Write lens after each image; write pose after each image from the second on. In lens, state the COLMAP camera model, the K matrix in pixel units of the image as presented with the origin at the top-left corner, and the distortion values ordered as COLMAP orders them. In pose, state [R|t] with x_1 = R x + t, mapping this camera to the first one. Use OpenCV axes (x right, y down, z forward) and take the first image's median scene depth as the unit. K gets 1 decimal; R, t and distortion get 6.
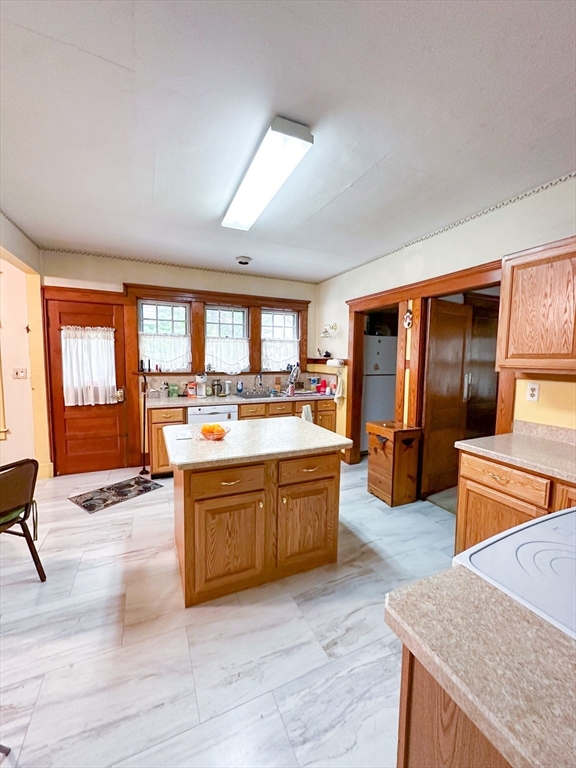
lens RADIAL K [[308.5, 0, 288.0], [0, 308.5, 384.0], [0, 0, 1]] dist [-0.000592, 0.000289]
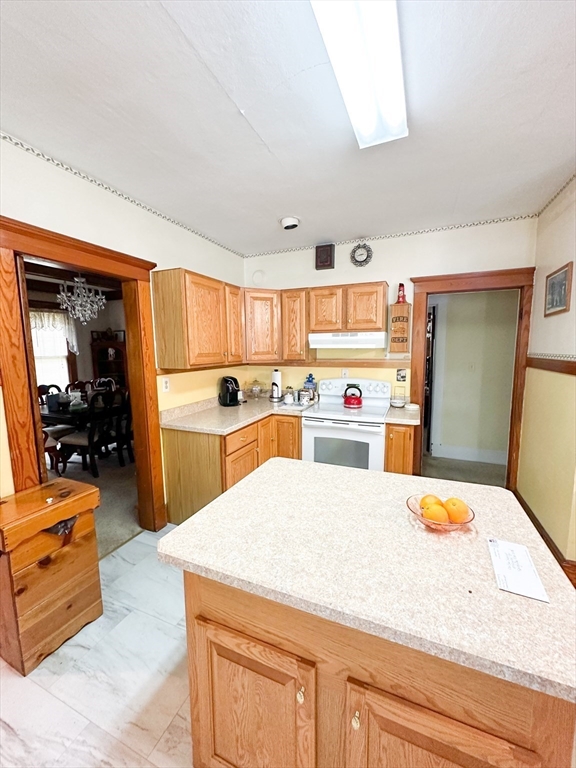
lens RADIAL K [[308.5, 0, 288.0], [0, 308.5, 384.0], [0, 0, 1]] dist [-0.000592, 0.000289]
pose [[-0.670724, -0.093101, 0.735841, -0.296649], [0.065119, 0.980868, 0.183459, -0.119661], [-0.738843, 0.170967, -0.651829, 1.035312]]
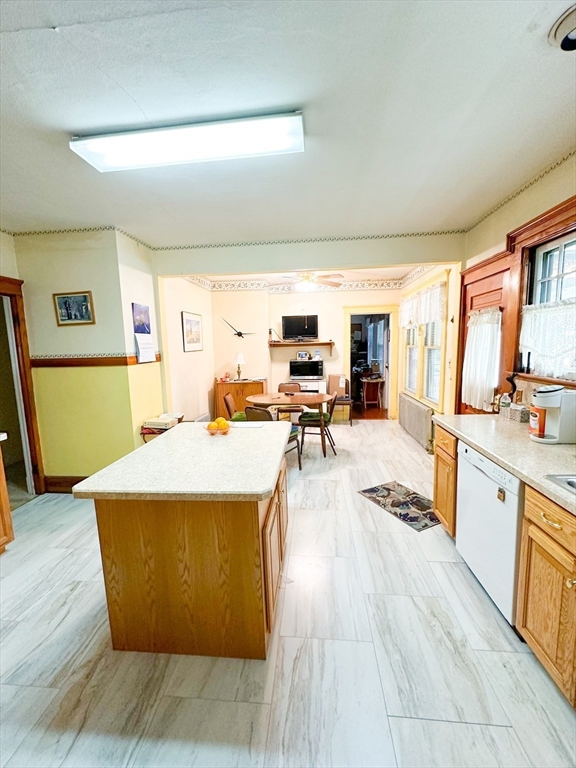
lens RADIAL K [[308.5, 0, 288.0], [0, 308.5, 384.0], [0, 0, 1]] dist [-0.000592, 0.000289]
pose [[-0.499493, 0.113481, -0.858853, 0.358538], [-0.053507, 0.985449, 0.161327, -0.115862], [0.864664, 0.126537, -0.486153, 1.167048]]
